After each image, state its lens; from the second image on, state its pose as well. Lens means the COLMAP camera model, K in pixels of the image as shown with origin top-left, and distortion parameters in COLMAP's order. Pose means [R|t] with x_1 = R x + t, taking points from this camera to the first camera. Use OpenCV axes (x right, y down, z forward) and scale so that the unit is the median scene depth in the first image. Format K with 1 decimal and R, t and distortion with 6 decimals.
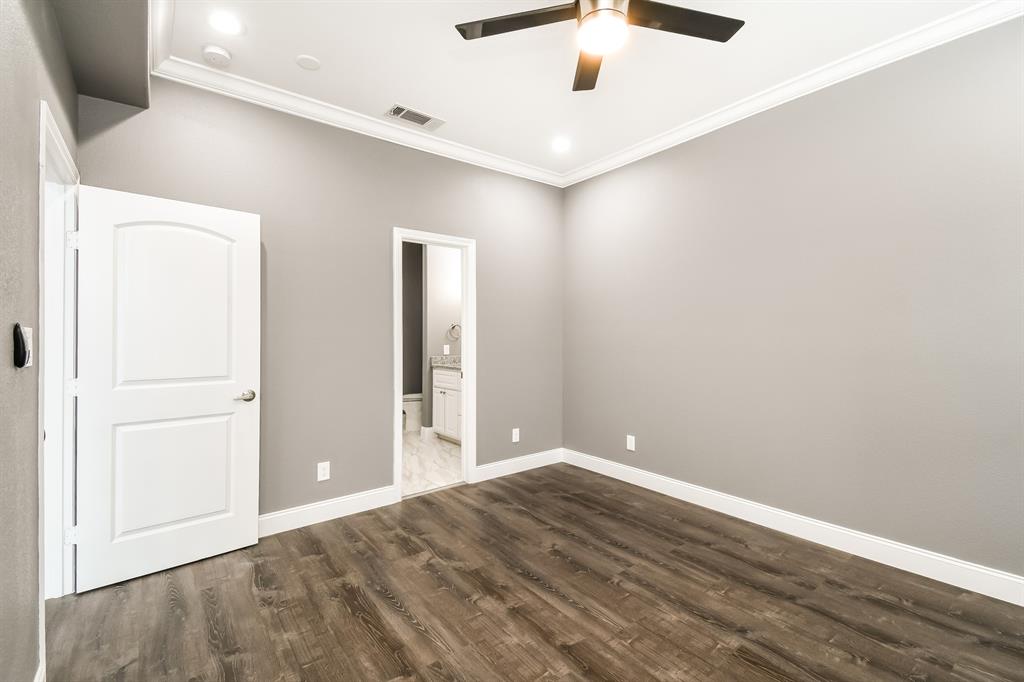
lens RADIAL K [[449.7, 0, 510.4], [0, 449.7, 333.3], [0, 0, 1]] dist [0.030276, -0.000134]
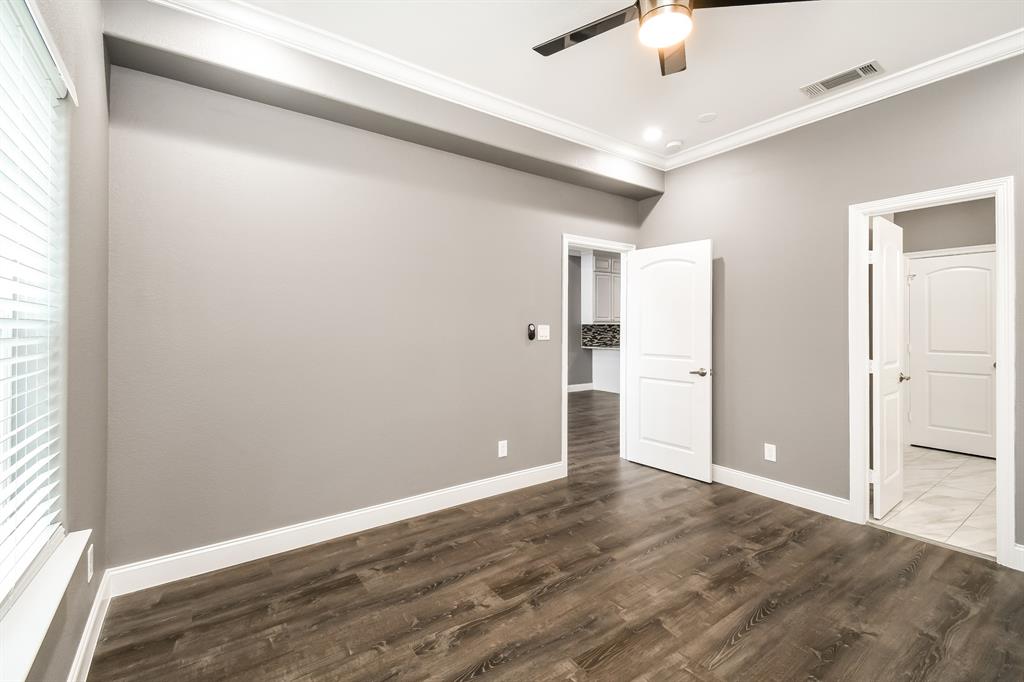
lens RADIAL K [[451.4, 0, 510.8], [0, 451.4, 322.9], [0, 0, 1]] dist [-0.000564, -0.000206]
pose [[-0.049818, -0.009930, -0.998709, 0.816590], [-0.001949, 0.999950, -0.009845, 0.002265], [0.998756, 0.001456, -0.049834, 0.486240]]
